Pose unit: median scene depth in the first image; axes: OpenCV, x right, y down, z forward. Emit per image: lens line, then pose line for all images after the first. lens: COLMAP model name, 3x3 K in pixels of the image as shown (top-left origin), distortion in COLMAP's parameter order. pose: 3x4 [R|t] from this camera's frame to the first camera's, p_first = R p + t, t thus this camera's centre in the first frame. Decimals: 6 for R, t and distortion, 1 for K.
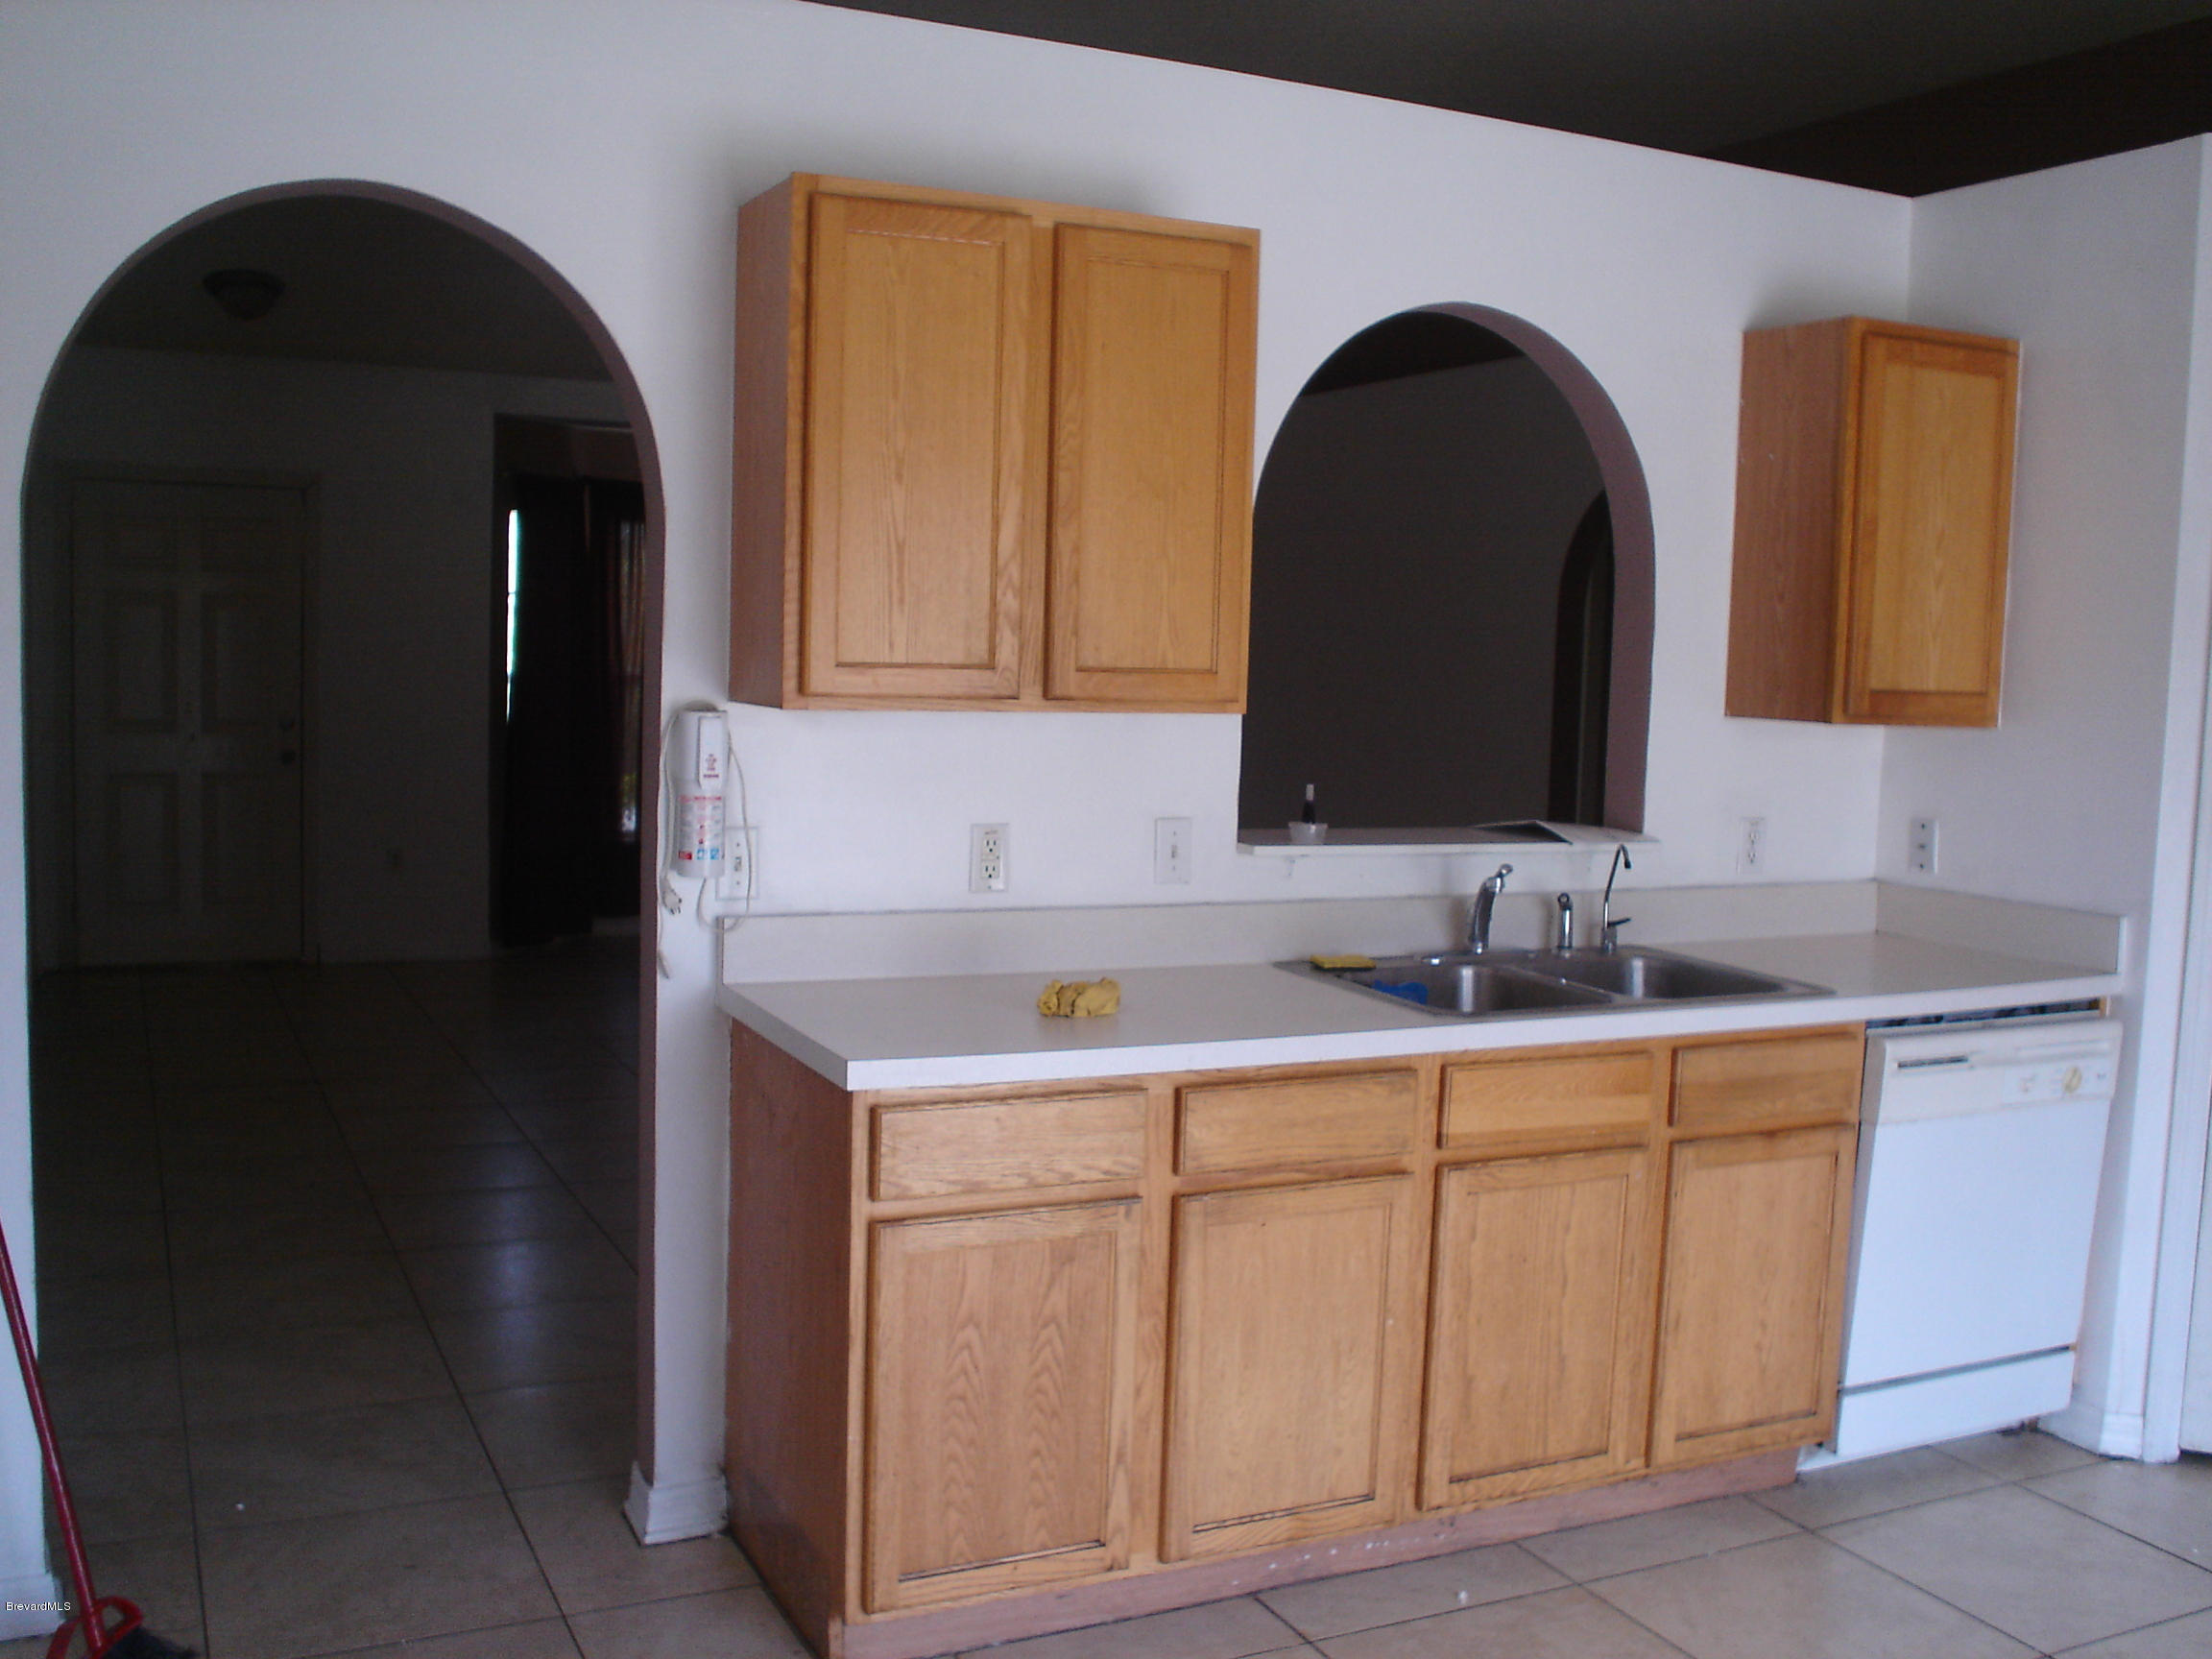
lens RADIAL K [[2106.7, 0, 1108.0], [0, 2106.7, 841.4], [0, 0, 1]] dist [-0.124929, 0.102654]
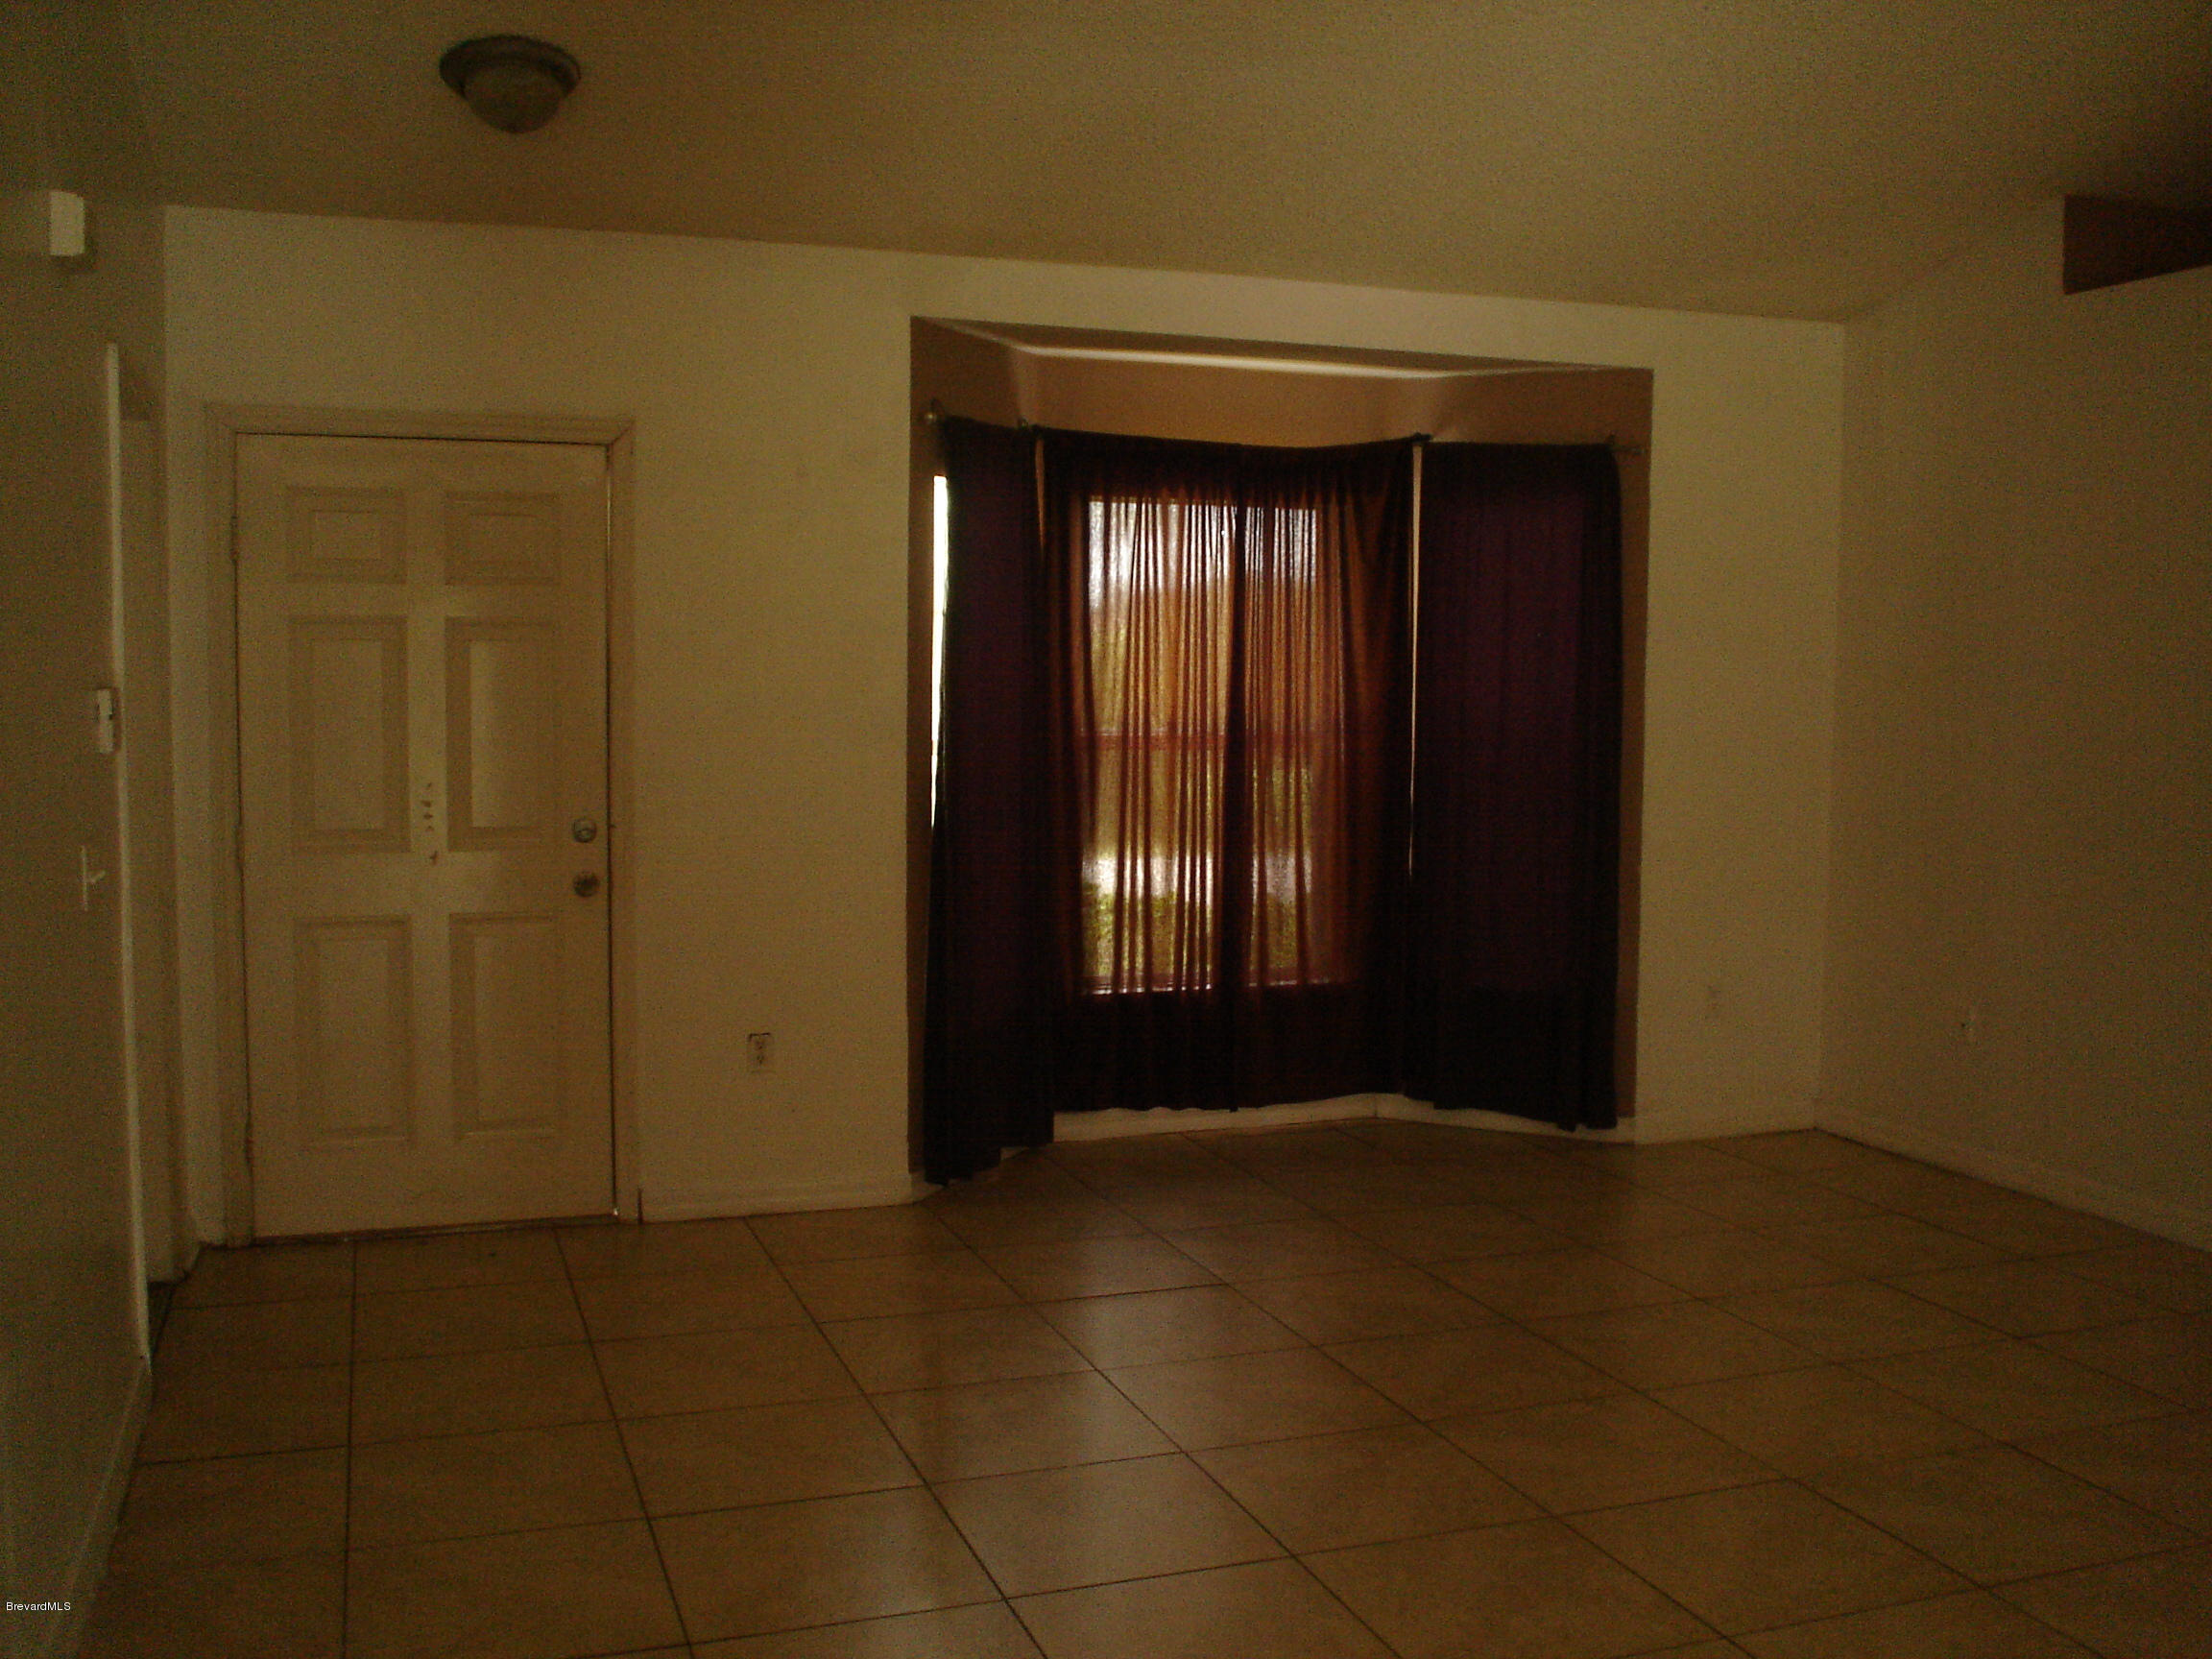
lens RADIAL K [[2106.7, 0, 1108.0], [0, 2106.7, 841.4], [0, 0, 1]] dist [-0.124929, 0.102654]
pose [[0.994424, -0.016291, -0.104186, -0.178609], [0.014643, 0.999756, -0.016561, -0.041297], [0.104430, 0.014943, 0.994420, 0.402156]]
